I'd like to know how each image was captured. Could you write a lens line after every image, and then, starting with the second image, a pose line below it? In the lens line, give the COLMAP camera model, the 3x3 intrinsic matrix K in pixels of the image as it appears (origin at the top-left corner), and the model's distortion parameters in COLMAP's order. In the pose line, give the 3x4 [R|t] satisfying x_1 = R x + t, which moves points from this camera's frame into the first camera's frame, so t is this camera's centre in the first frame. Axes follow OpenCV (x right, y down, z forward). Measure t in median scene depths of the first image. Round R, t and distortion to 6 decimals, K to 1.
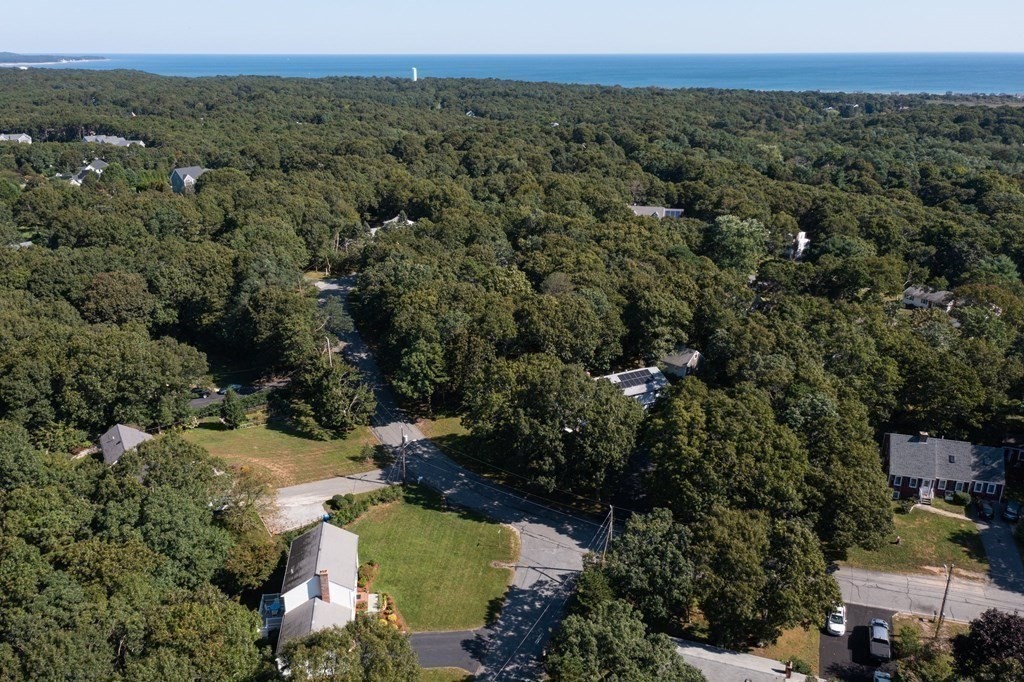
lens RADIAL K [[865.3, 0, 512.0], [0, 865.3, 341.0], [0, 0, 1]] dist [0.001161, 0.070576]
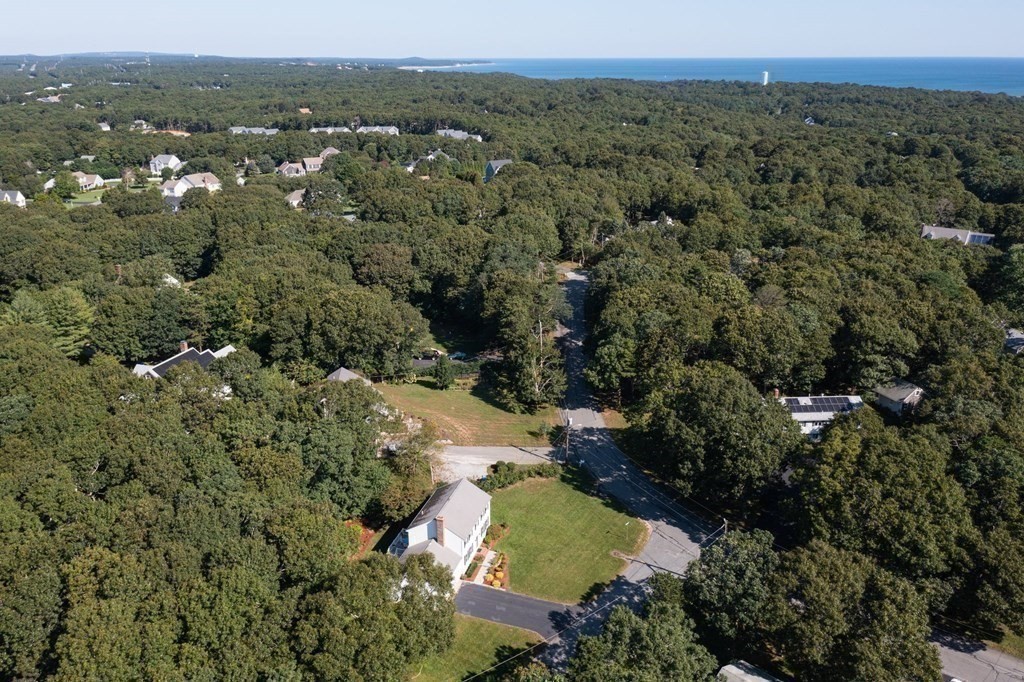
lens RADIAL K [[865.3, 0, 512.0], [0, 865.3, 341.0], [0, 0, 1]] dist [0.001161, 0.070576]
pose [[0.908146, 0.134268, -0.396539, 0.186628], [-0.135627, 0.990451, 0.024755, -0.001262], [0.396076, 0.031300, 0.917684, -0.002868]]
